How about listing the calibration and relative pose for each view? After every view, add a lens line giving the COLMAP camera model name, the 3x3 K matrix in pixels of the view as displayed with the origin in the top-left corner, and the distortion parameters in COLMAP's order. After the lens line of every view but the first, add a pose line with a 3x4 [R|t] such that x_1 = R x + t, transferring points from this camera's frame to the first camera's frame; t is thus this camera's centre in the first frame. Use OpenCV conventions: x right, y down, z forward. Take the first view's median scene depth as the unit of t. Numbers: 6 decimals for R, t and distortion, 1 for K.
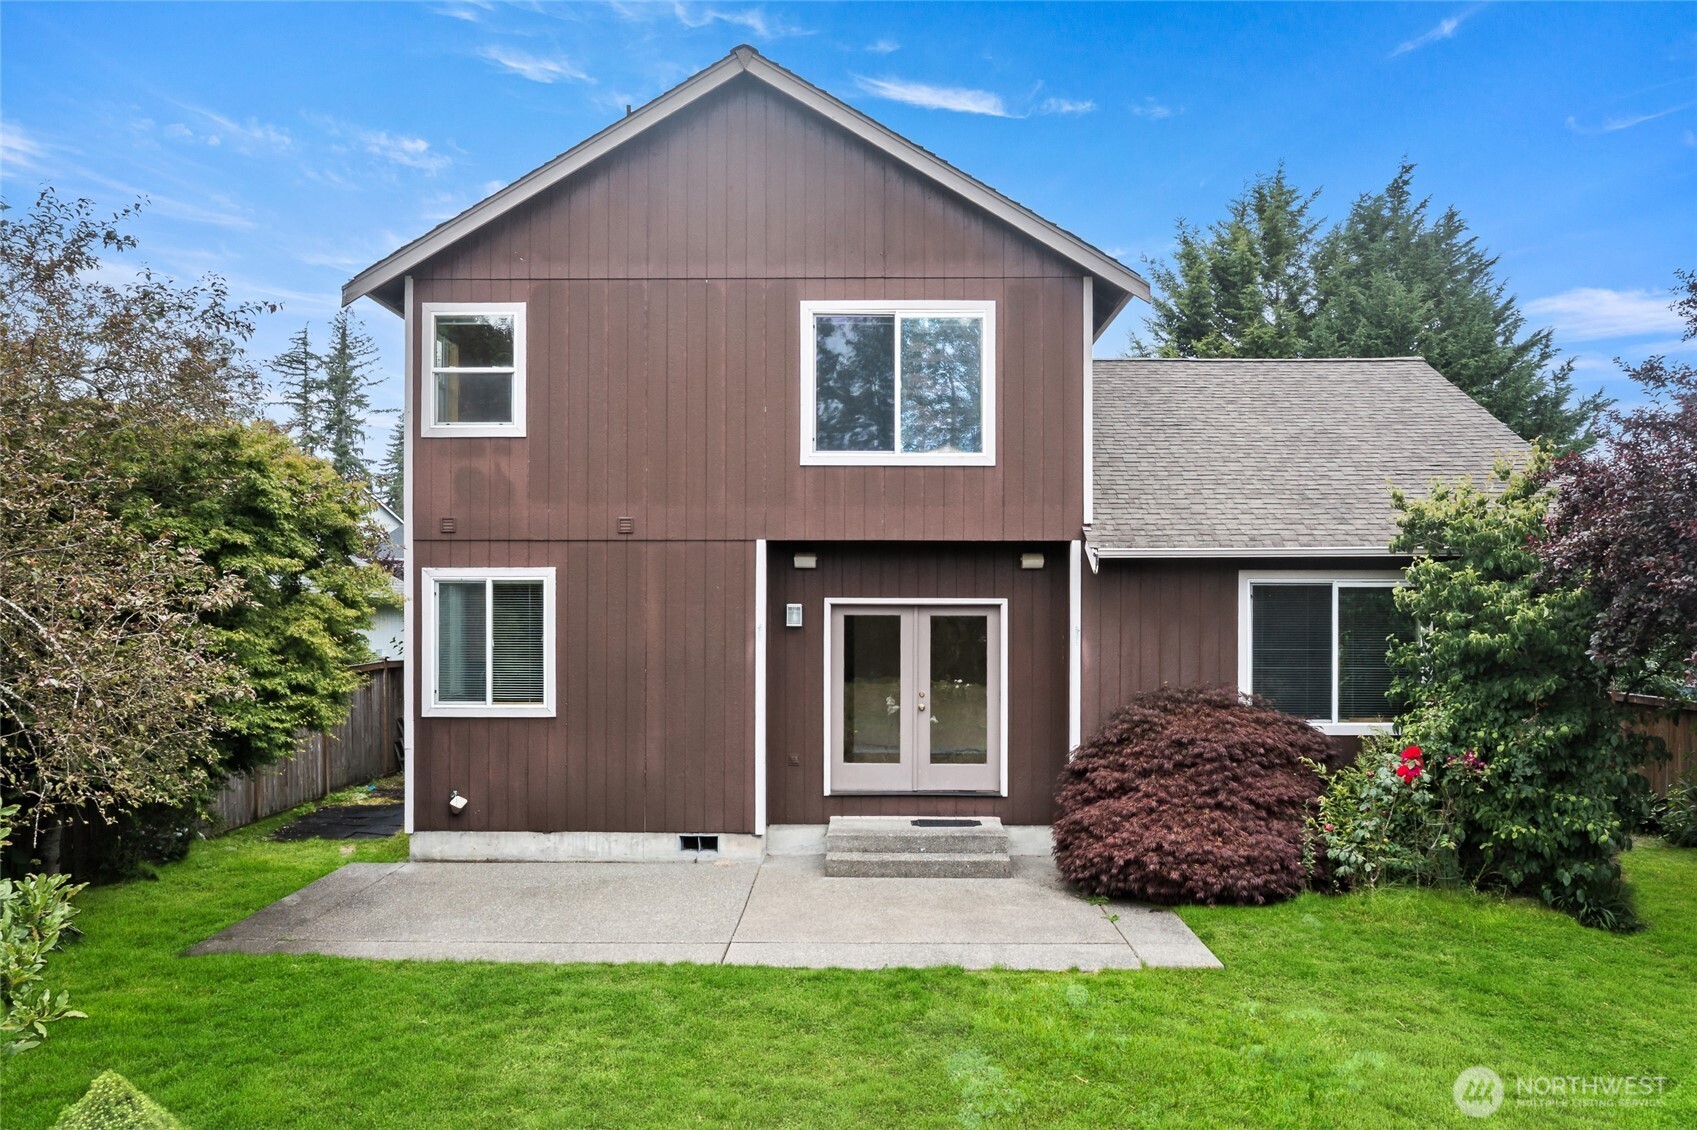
lens RADIAL K [[1441.3, 0, 846.9], [0, 1441.3, 621.4], [0, 0, 1]] dist [-0.003553, -0.002144]
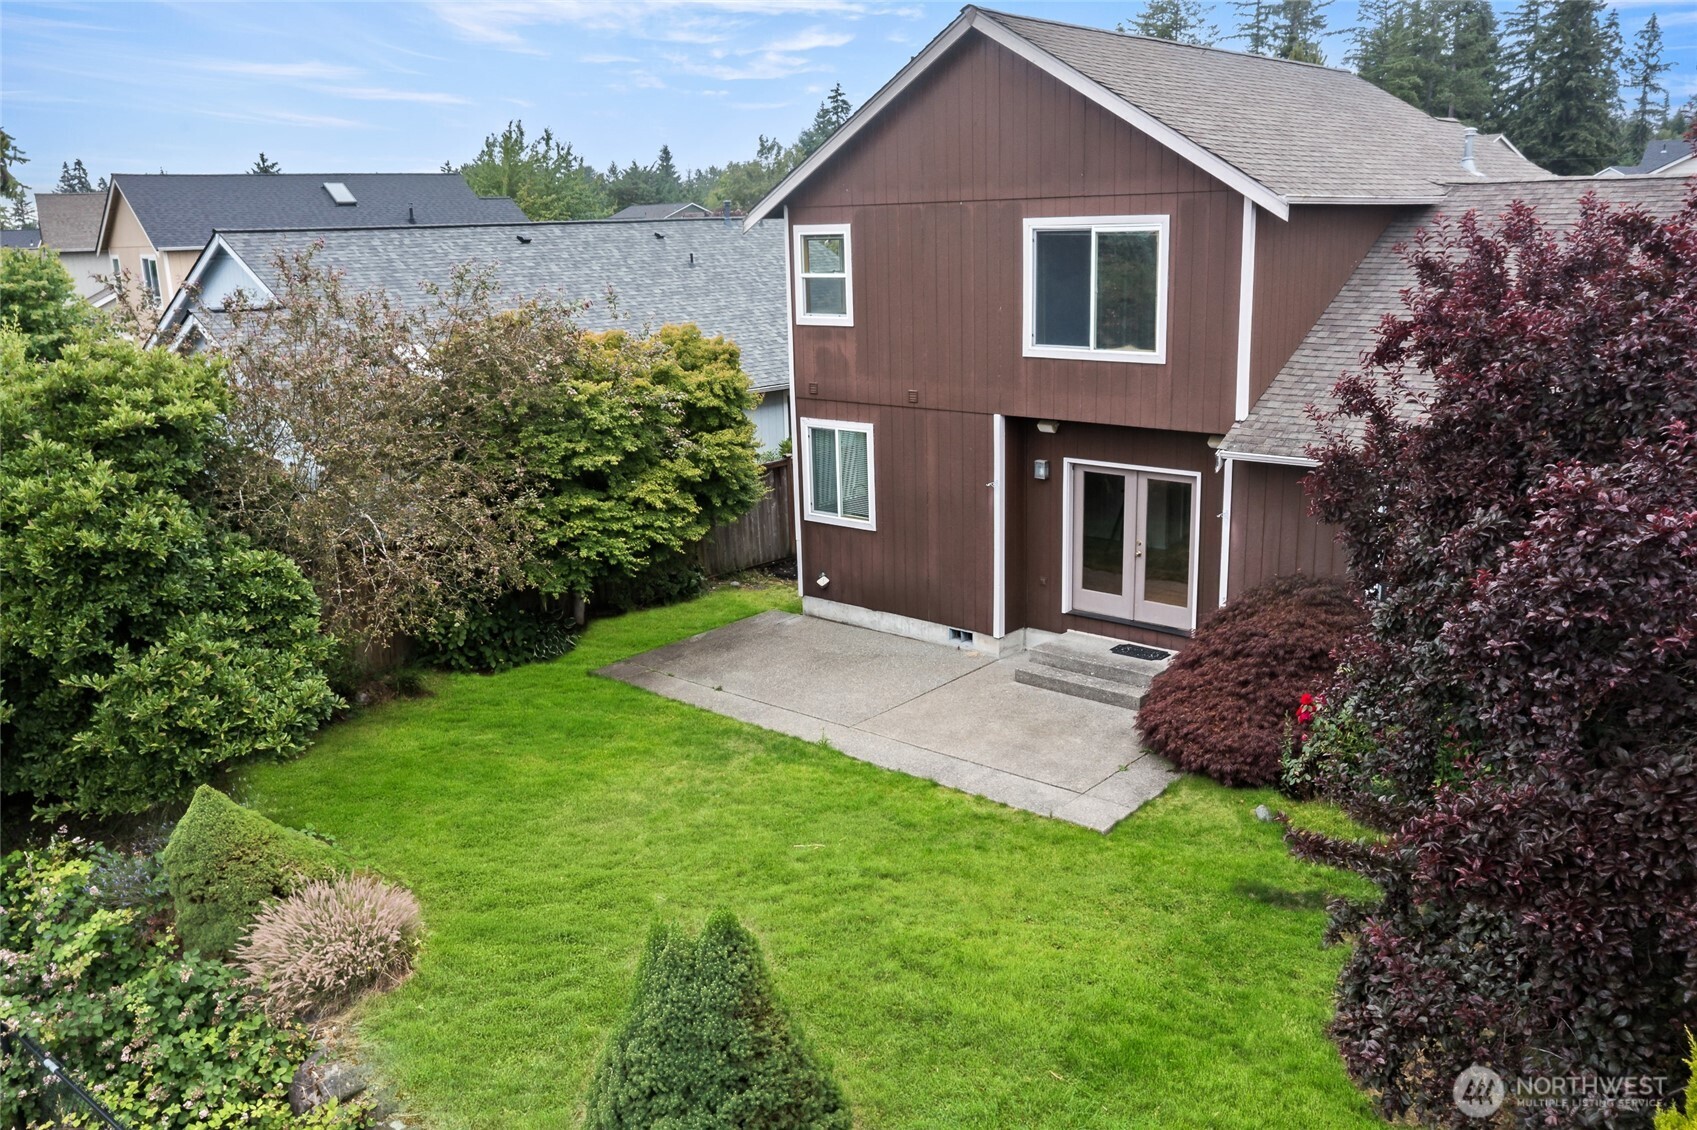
lens RADIAL K [[1441.3, 0, 846.9], [0, 1441.3, 621.4], [0, 0, 1]] dist [-0.003553, -0.002144]
pose [[0.748742, 0.164608, -0.642098, 0.683776], [0.026826, 0.960357, 0.277478, -0.236718], [0.662319, -0.224984, 0.714644, -0.032976]]
